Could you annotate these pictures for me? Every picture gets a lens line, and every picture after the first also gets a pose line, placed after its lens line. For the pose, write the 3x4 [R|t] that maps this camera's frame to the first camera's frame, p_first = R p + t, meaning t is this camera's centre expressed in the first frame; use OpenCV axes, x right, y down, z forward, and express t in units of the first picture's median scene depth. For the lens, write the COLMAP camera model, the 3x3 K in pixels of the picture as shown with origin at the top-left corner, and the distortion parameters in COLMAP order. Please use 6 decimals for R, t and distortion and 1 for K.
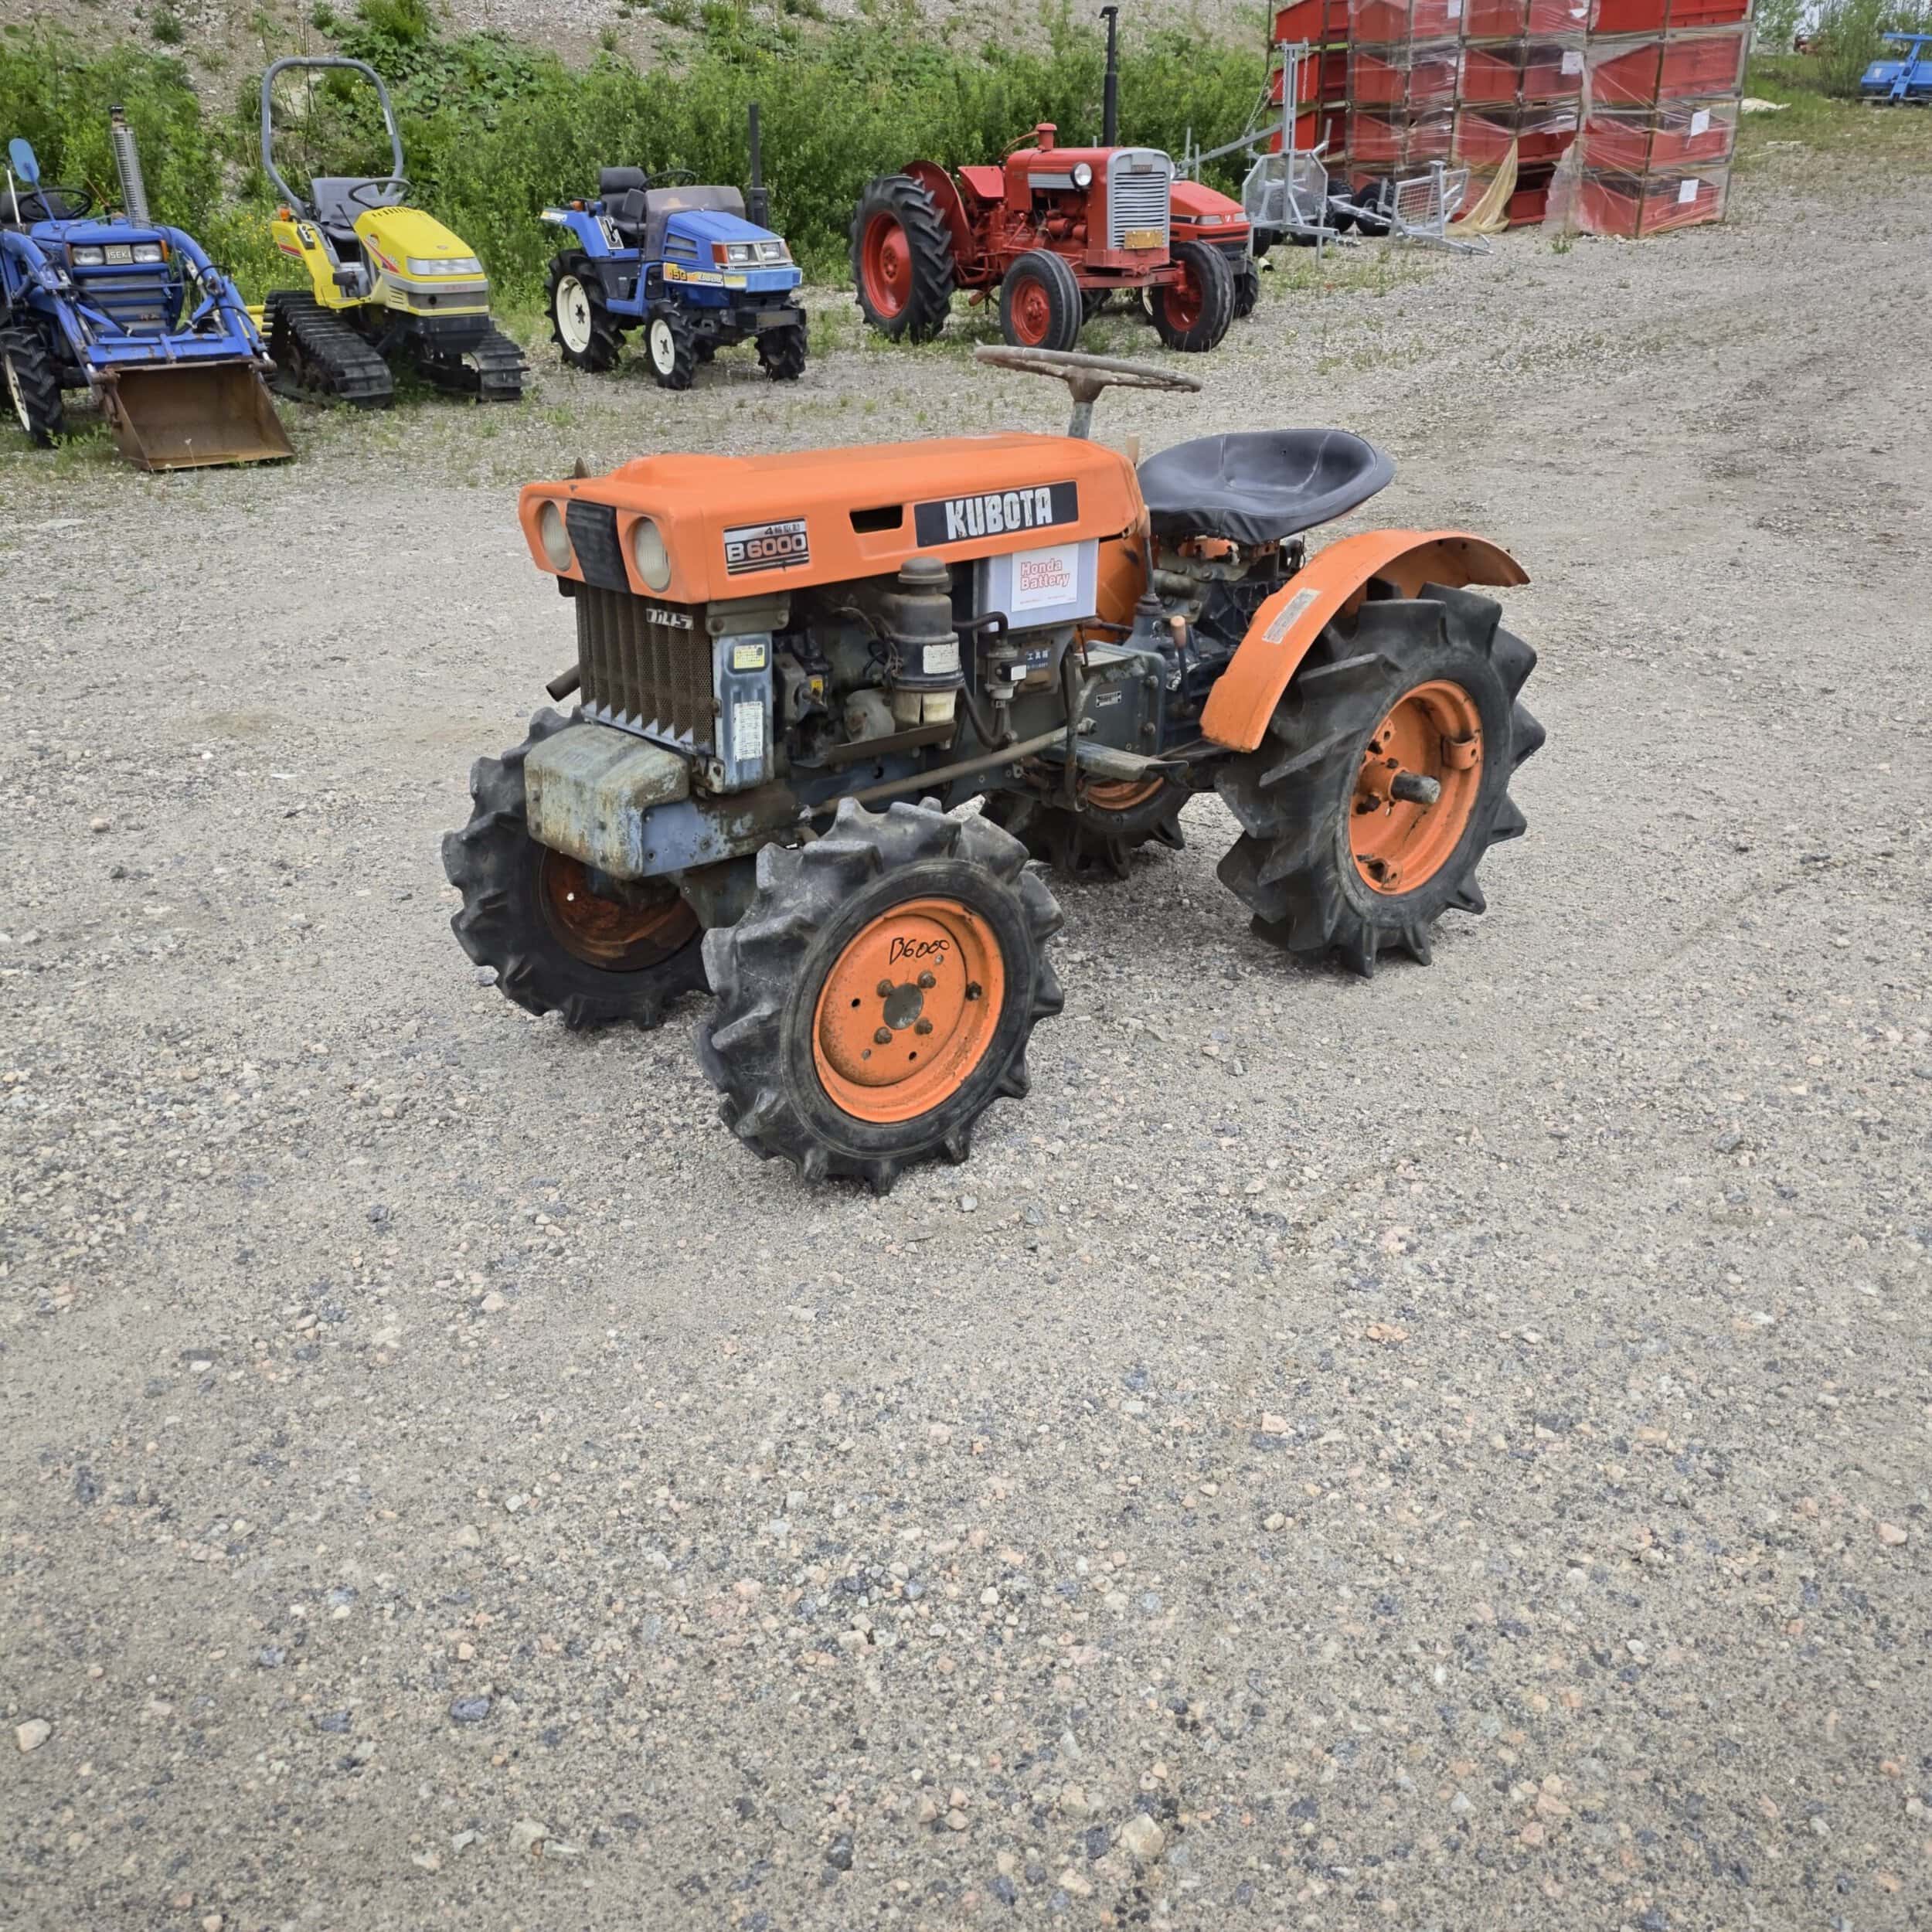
lens RADIAL K [[1804.6, 0, 948.0], [0, 1804.6, 998.7], [0, 0, 1]] dist [0.007597, 0.000000]
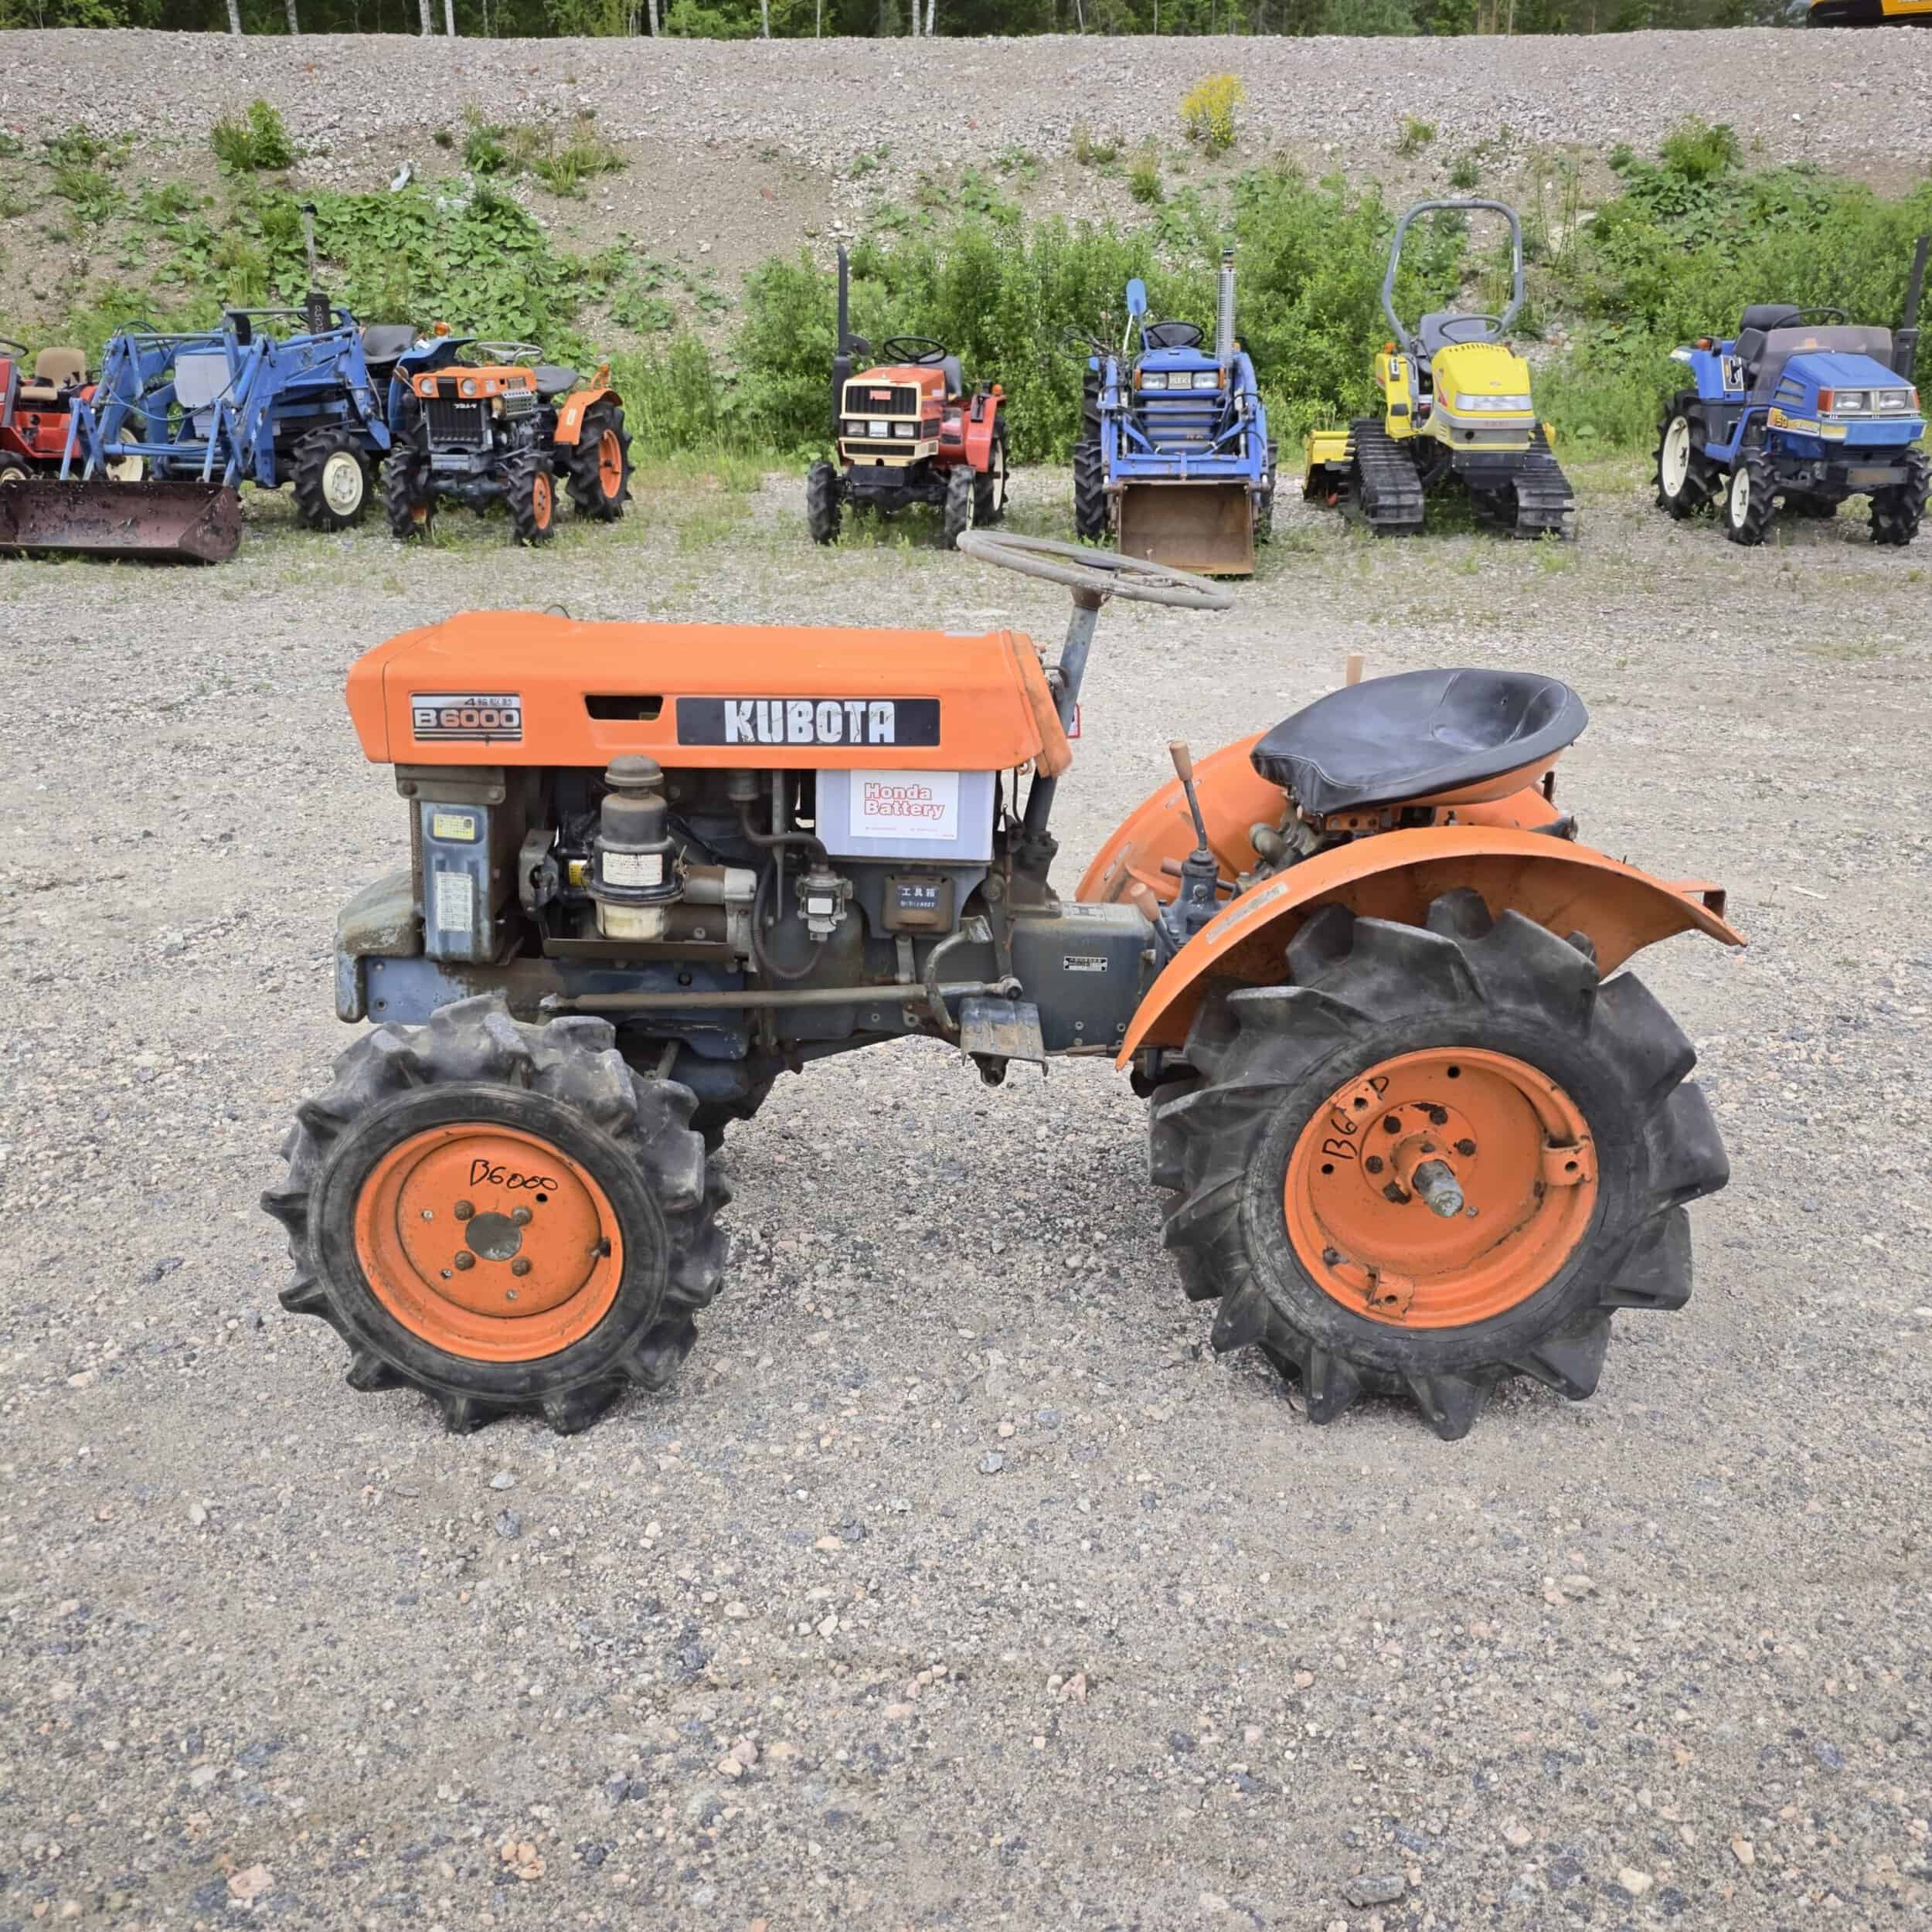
lens RADIAL K [[1804.6, 0, 956.4], [0, 1804.6, 949.7], [0, 0, 1]] dist [0.007597, 0.000000]
pose [[0.762643, 0.226395, -0.605905, 0.496007], [-0.276727, 0.960889, 0.010723, -0.154129], [0.584635, 0.159492, 0.795465, 0.301410]]
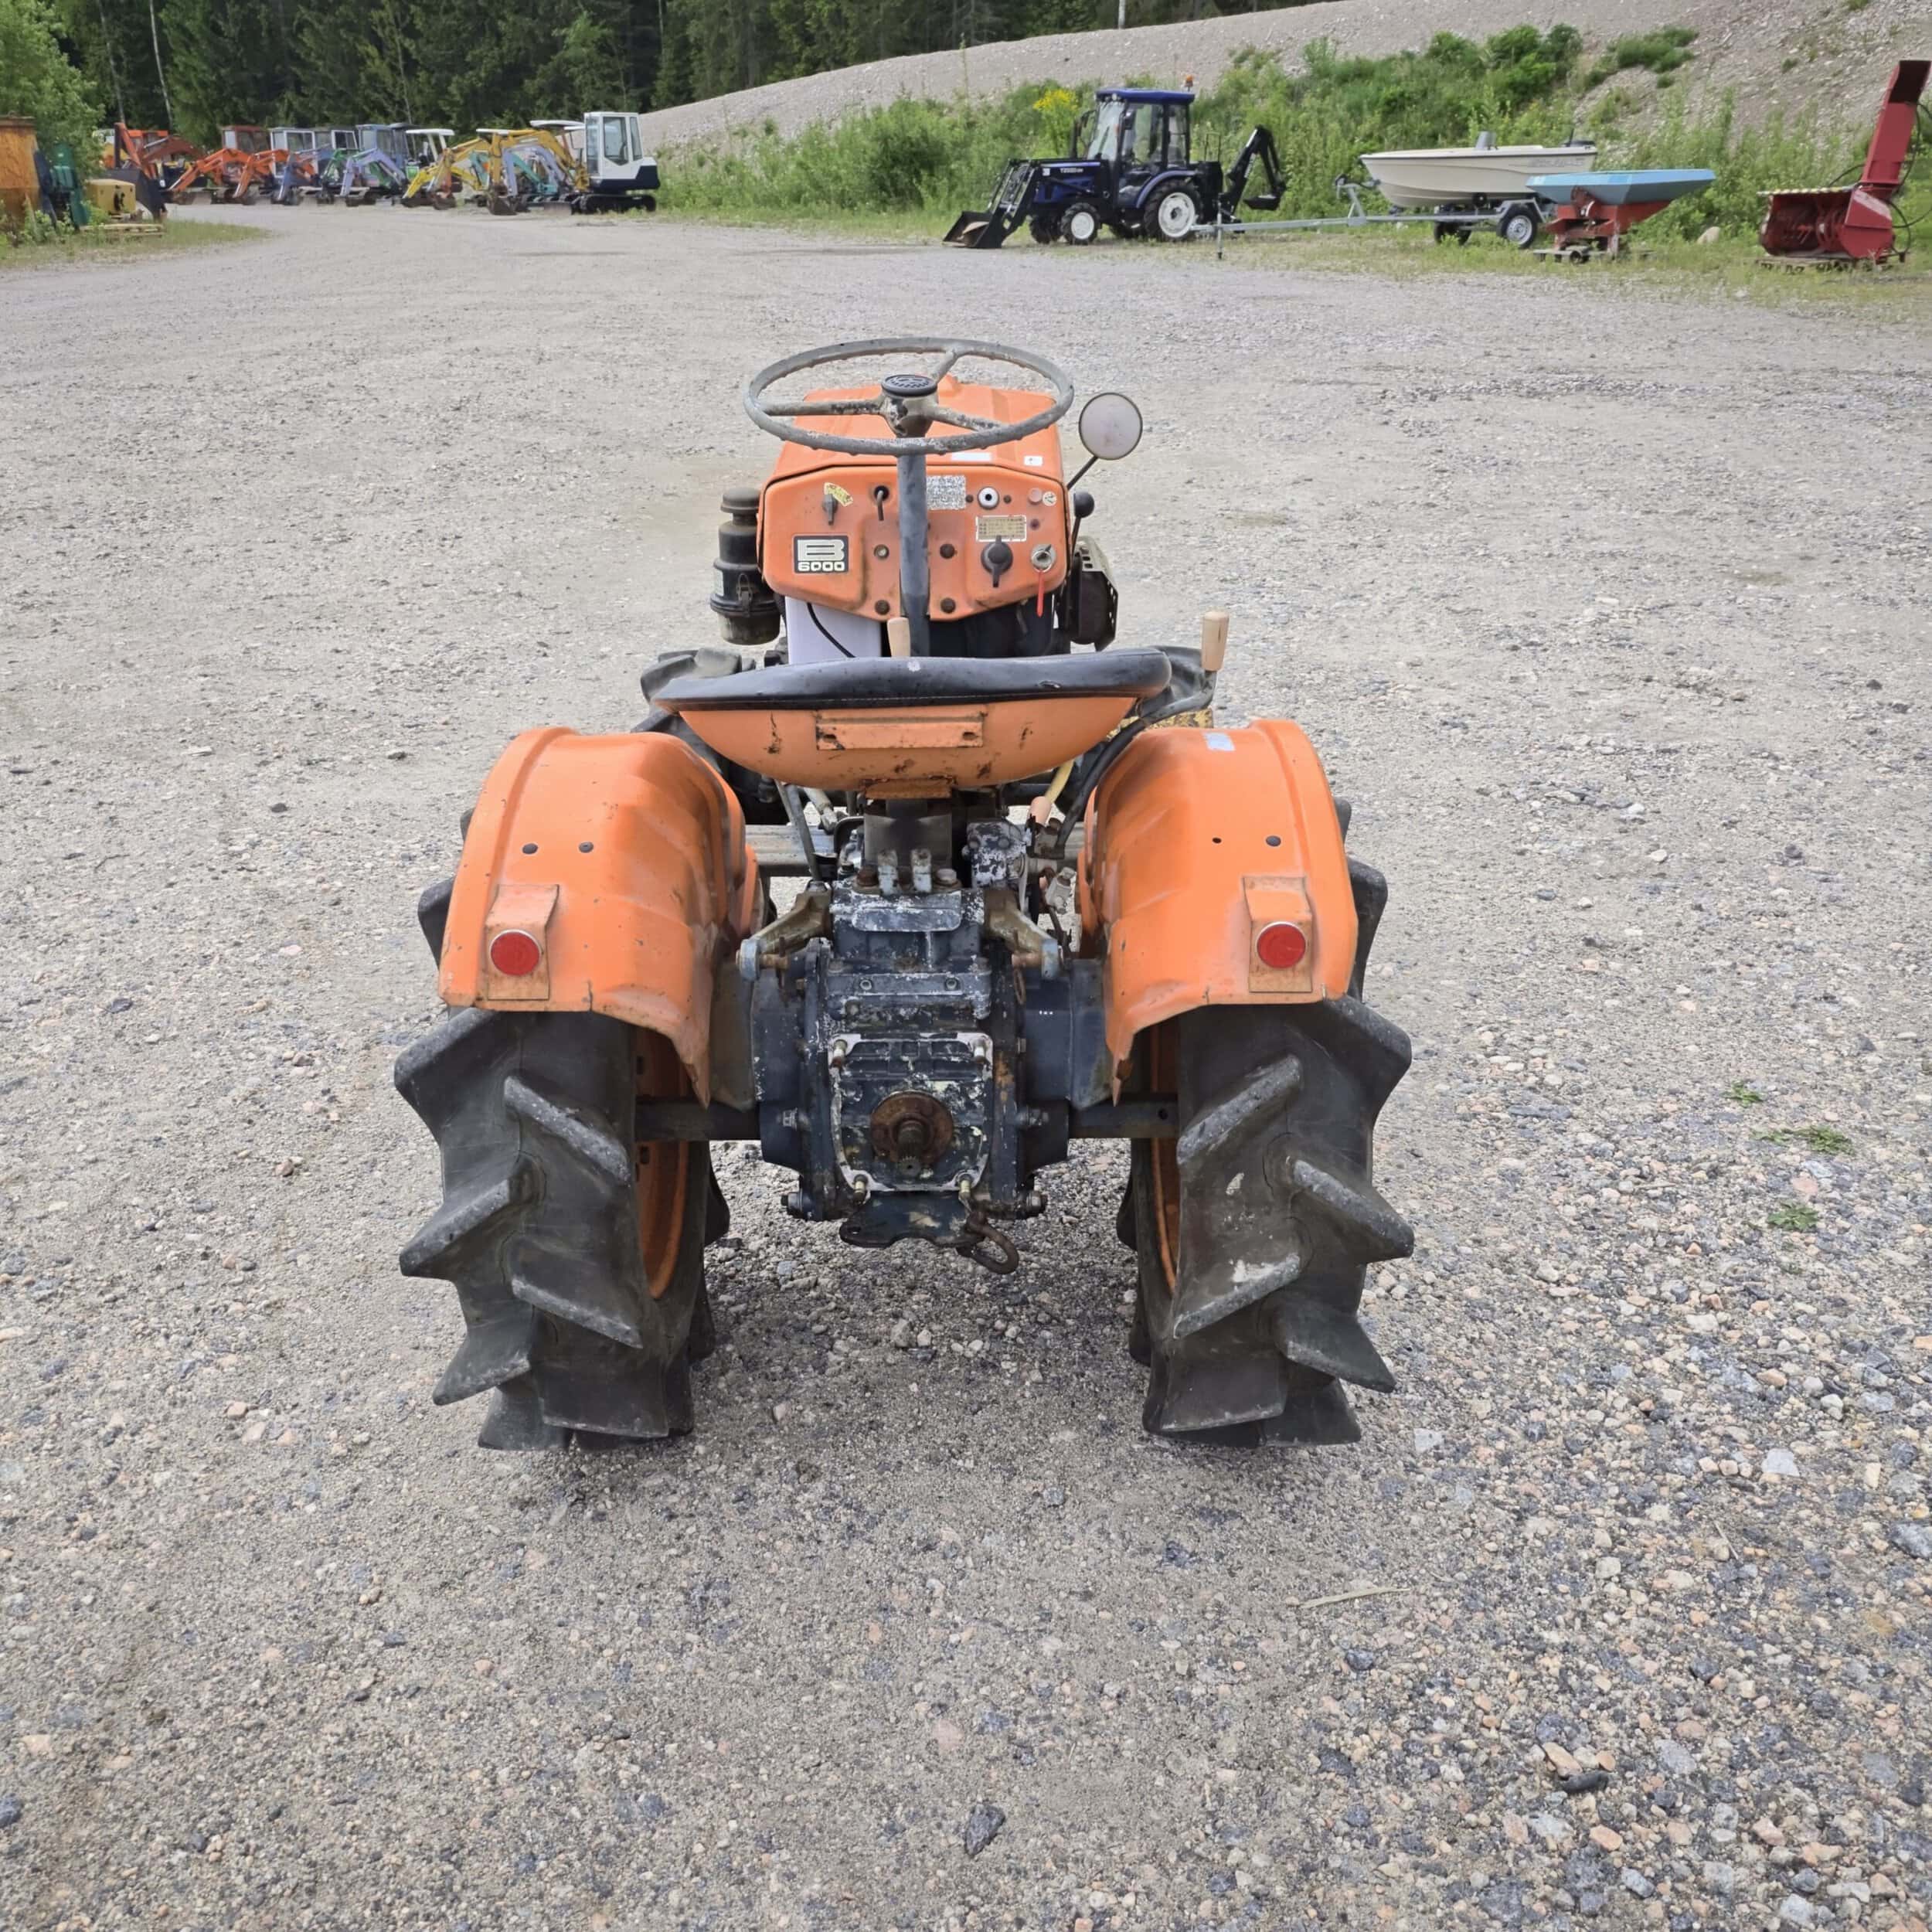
lens RADIAL K [[1804.6, 0, 937.3], [0, 1804.6, 956.4], [0, 0, 1]] dist [0.007597, 0.000000]
pose [[-0.660439, 0.324325, -0.677225, 0.539166], [-0.280274, 0.730248, 0.623045, -0.551874], [0.696611, 0.601292, -0.391384, 1.242865]]
